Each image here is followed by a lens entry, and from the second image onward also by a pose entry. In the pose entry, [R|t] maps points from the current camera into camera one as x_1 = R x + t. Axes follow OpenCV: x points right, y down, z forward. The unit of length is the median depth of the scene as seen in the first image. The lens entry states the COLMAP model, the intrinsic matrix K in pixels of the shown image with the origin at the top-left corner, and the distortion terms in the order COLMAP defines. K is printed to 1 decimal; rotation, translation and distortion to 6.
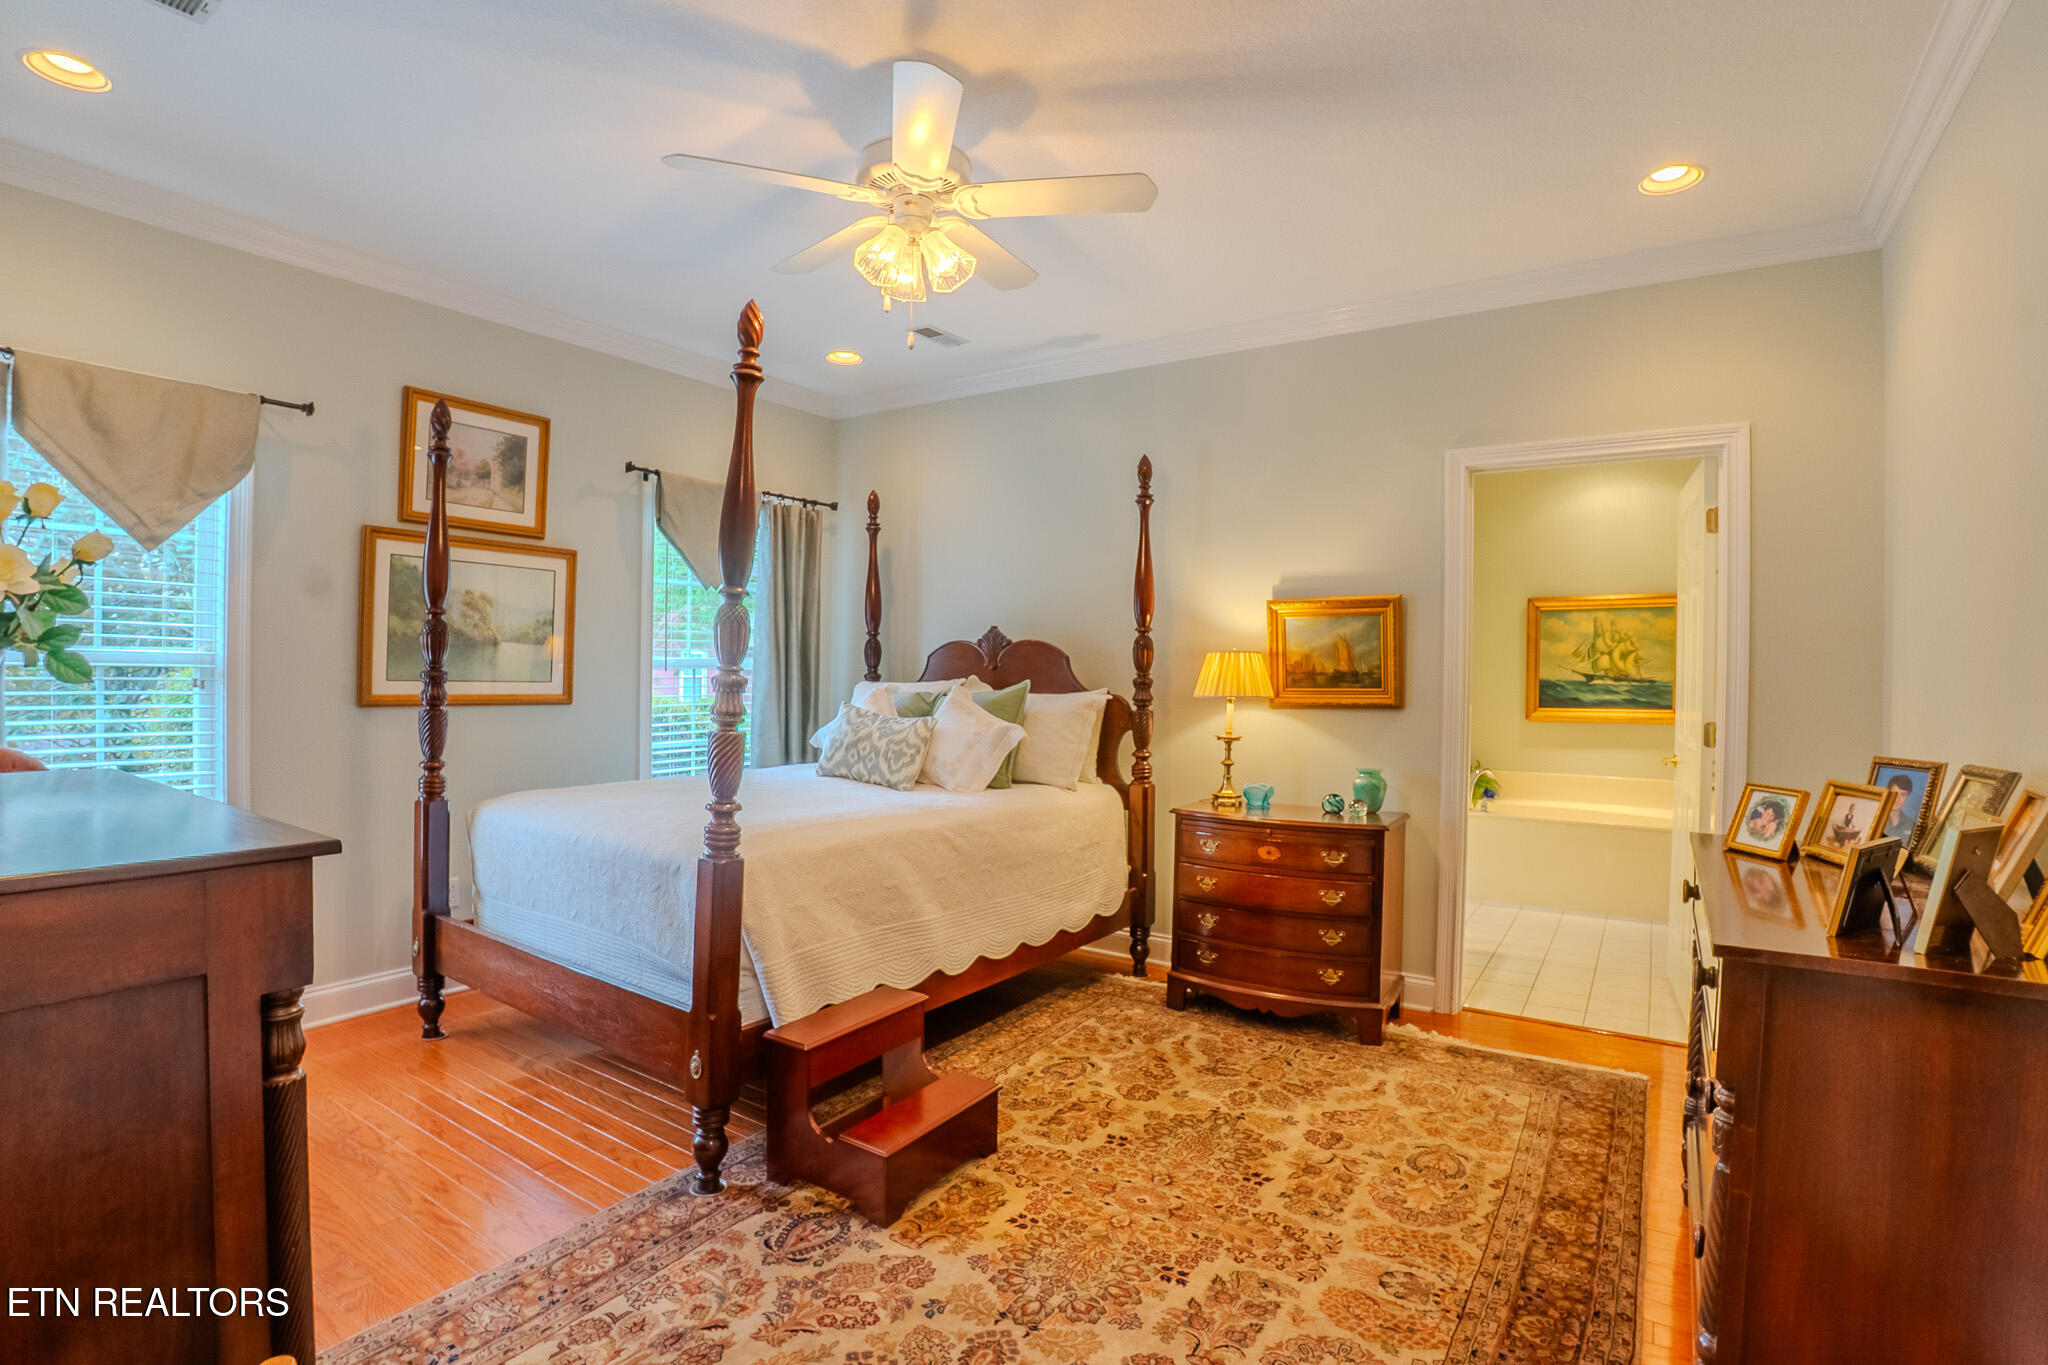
lens RADIAL K [[967.8, 0, 1019.9], [0, 967.8, 675.1], [0, 0, 1]] dist [-0.085745, 0.021134]
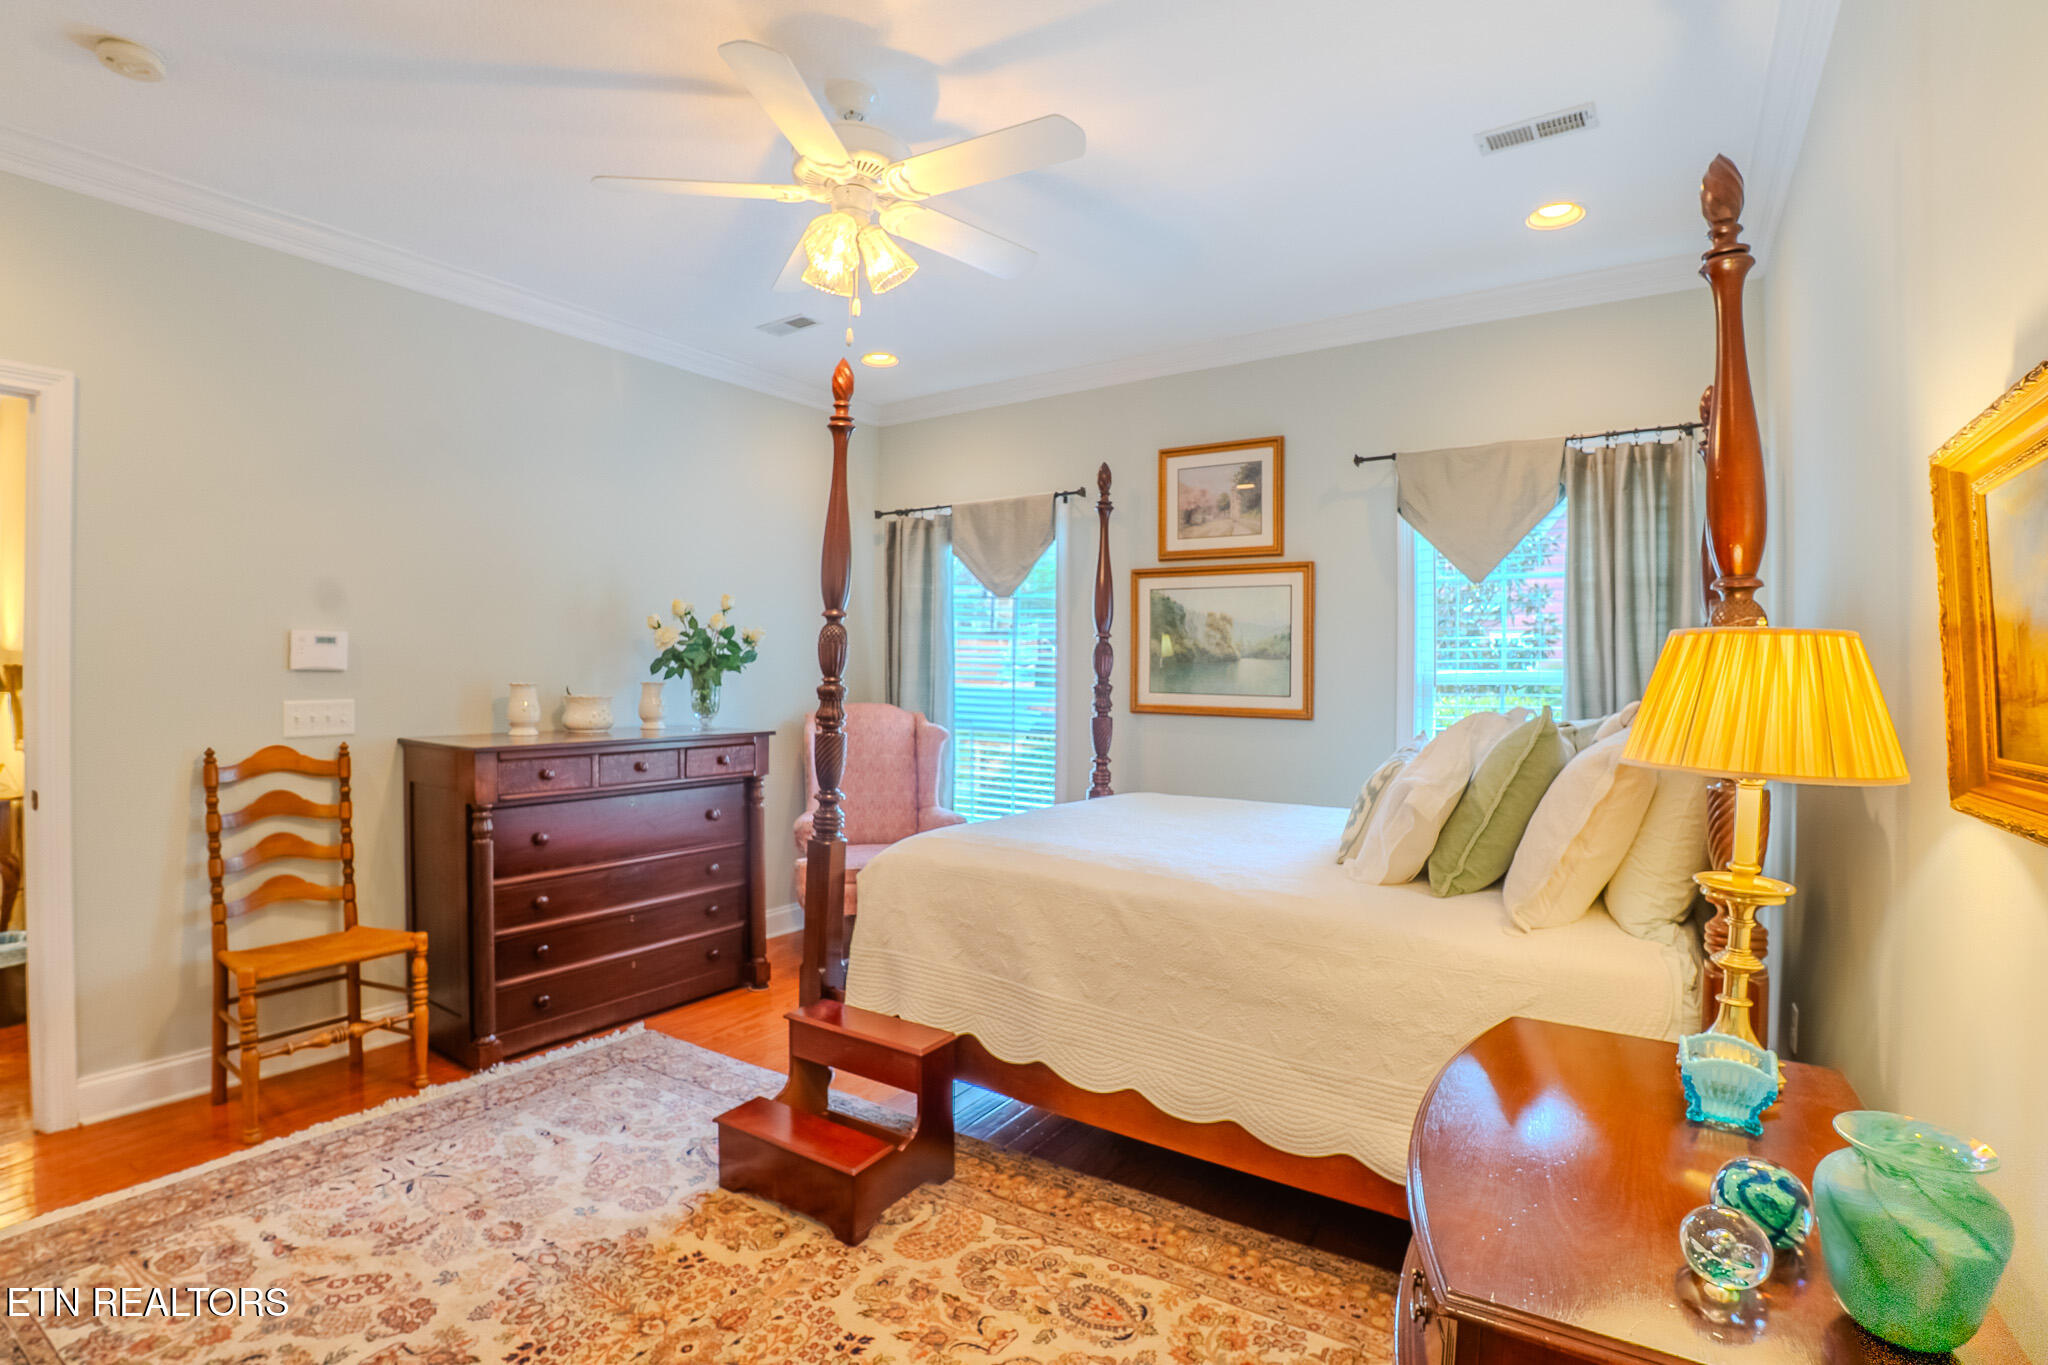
lens RADIAL K [[953.1, 0, 1024.0], [0, 953.1, 682.5], [0, 0, 1]] dist [-0.082971, 0.011245]
pose [[0.011031, -0.001380, -0.999938, 0.517008], [-0.015794, 0.999874, -0.001555, -0.001971], [0.999814, 0.015810, 0.011008, 0.733137]]
